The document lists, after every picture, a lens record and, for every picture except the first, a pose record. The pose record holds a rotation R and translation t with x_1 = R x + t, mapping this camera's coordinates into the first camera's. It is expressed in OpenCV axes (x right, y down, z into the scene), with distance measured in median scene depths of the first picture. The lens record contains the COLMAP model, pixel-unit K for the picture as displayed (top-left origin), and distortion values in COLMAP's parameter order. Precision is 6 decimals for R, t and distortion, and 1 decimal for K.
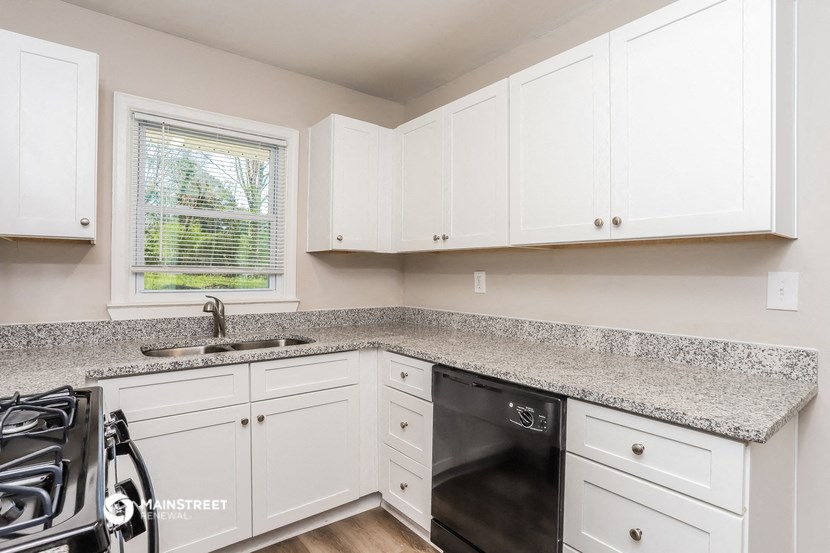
lens RADIAL K [[407.1, 0, 401.1], [0, 407.1, 274.2], [0, 0, 1]] dist [-0.038722, 0.000902]
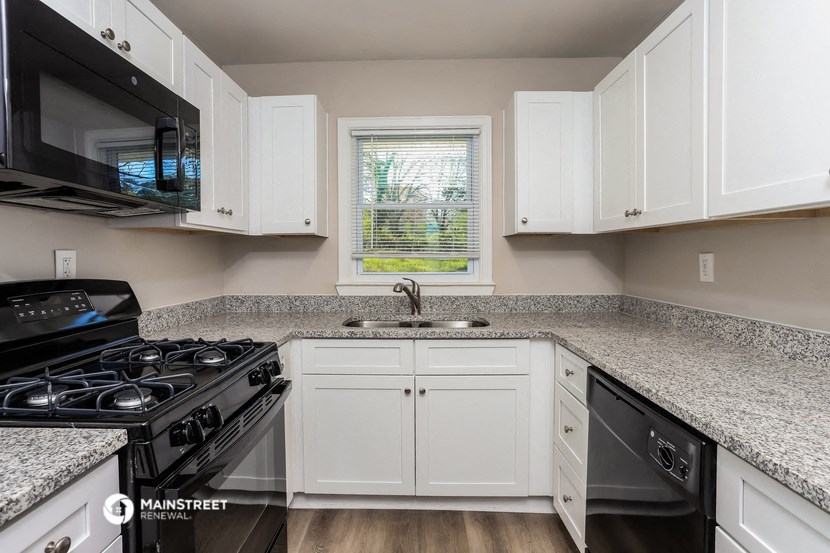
lens RADIAL K [[399.3, 0, 403.8], [0, 399.3, 262.4], [0, 0, 1]] dist [-0.047443, 0.027681]
pose [[0.795243, -0.001139, -0.606290, 0.217441], [0.009317, 0.999903, 0.010342, -0.002709], [0.606219, -0.013874, 0.795176, 0.095409]]
